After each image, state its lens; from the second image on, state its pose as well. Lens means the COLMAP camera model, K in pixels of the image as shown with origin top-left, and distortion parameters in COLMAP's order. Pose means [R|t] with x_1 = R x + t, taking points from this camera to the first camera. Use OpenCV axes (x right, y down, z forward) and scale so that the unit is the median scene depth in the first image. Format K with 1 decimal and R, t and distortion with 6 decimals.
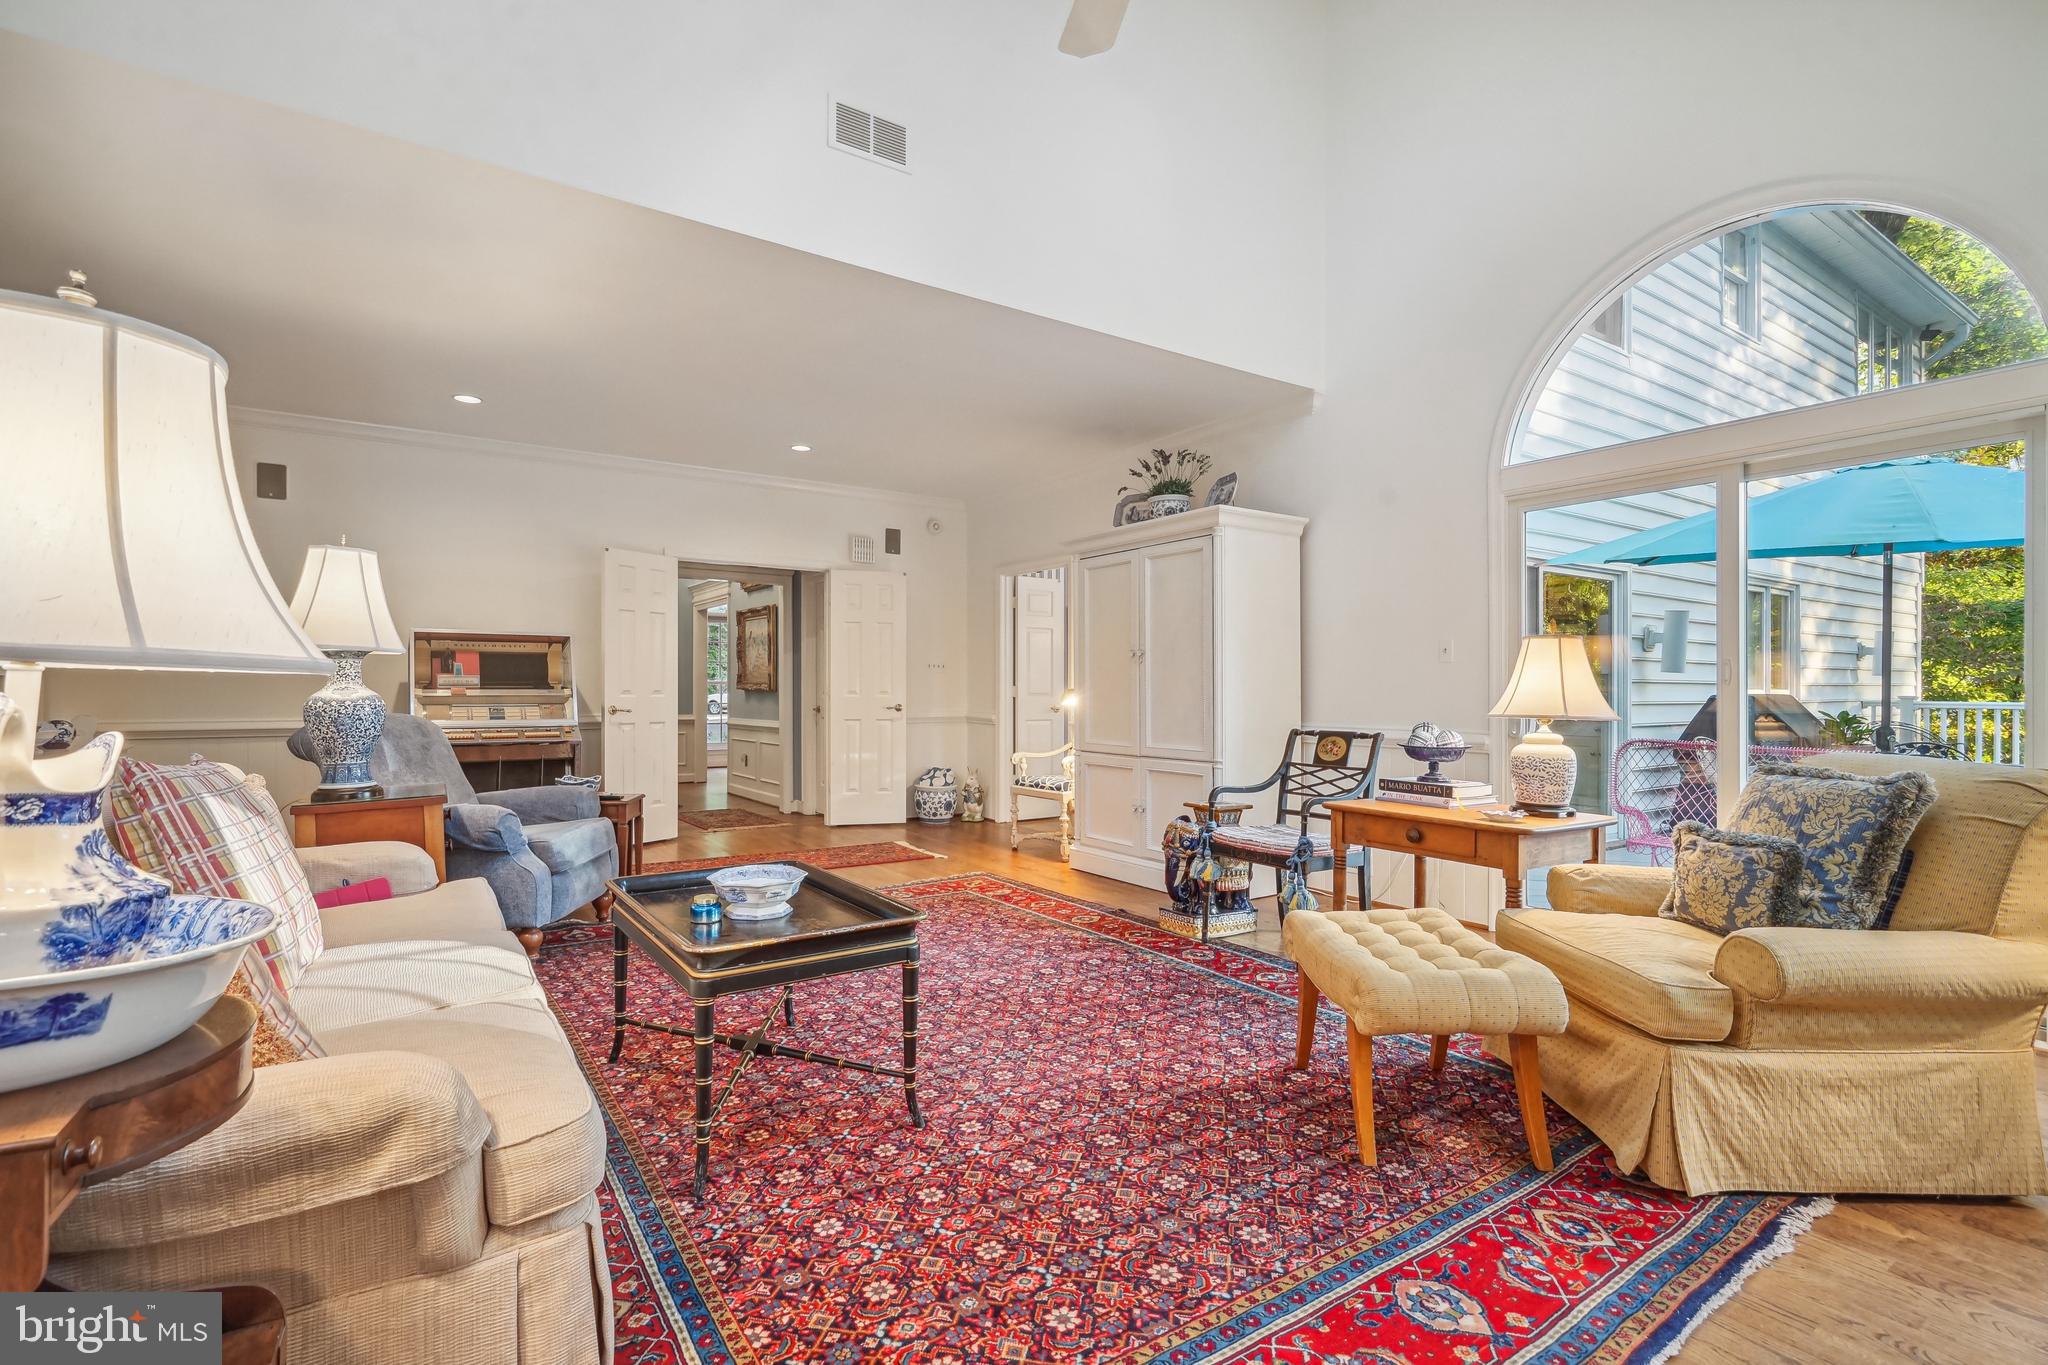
lens RADIAL K [[943.1, 0, 1014.9], [0, 943.1, 686.4], [0, 0, 1]] dist [-0.001522, 0.000076]
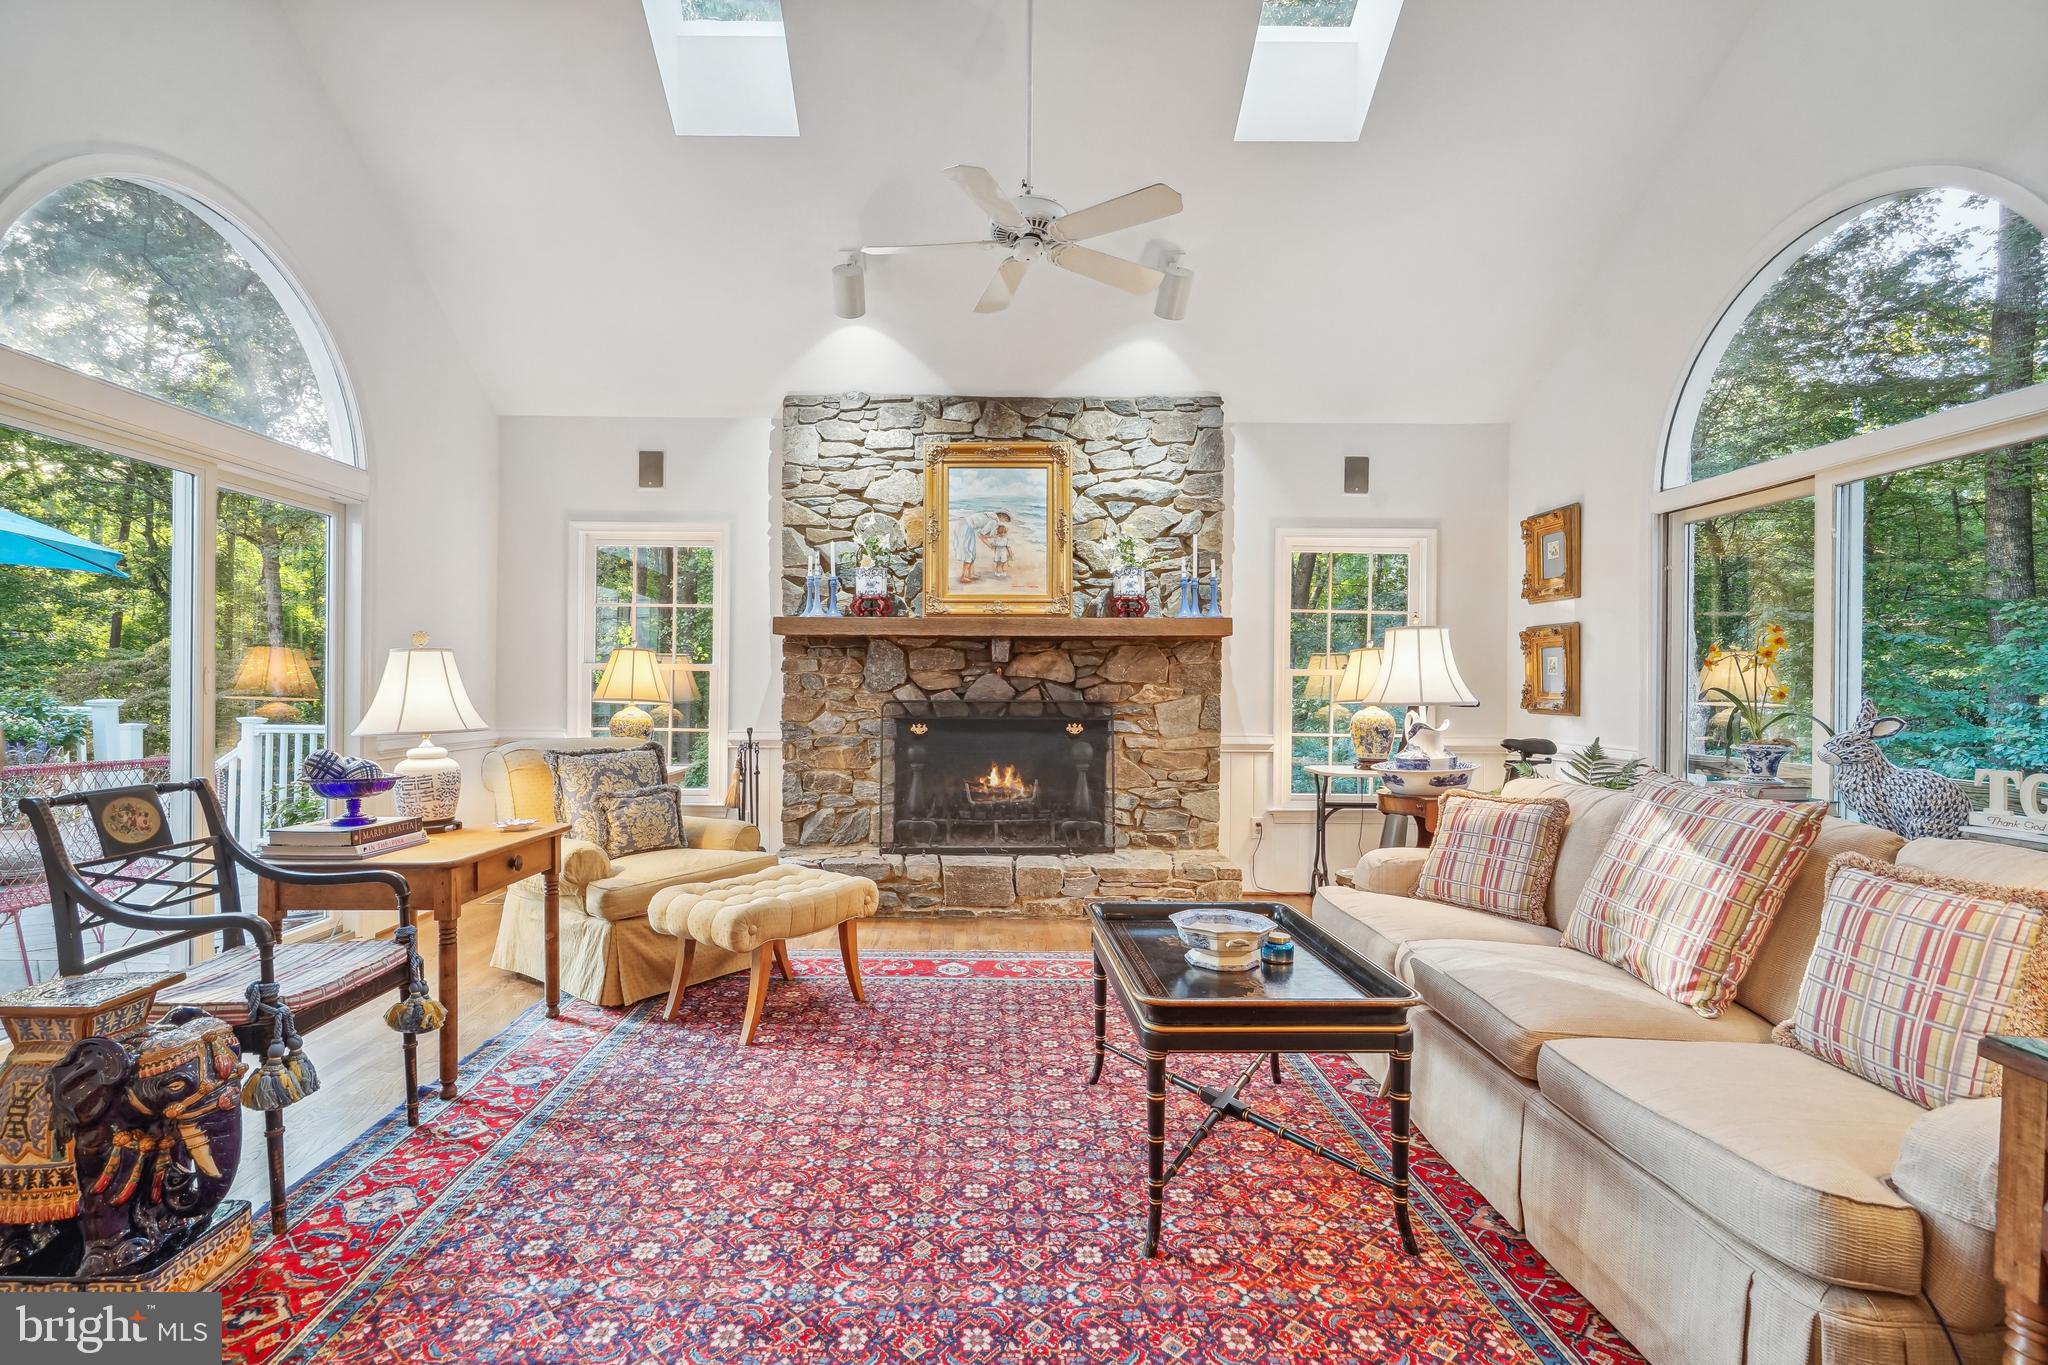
lens RADIAL K [[943.1, 0, 1010.4], [0, 943.1, 692.5], [0, 0, 1]] dist [-0.001522, 0.000076]
pose [[-0.842988, 0.002316, 0.537927, -0.431819], [0.002573, 0.999997, -0.000272, -0.005384], [-0.537926, 0.001155, -0.842991, 1.377856]]
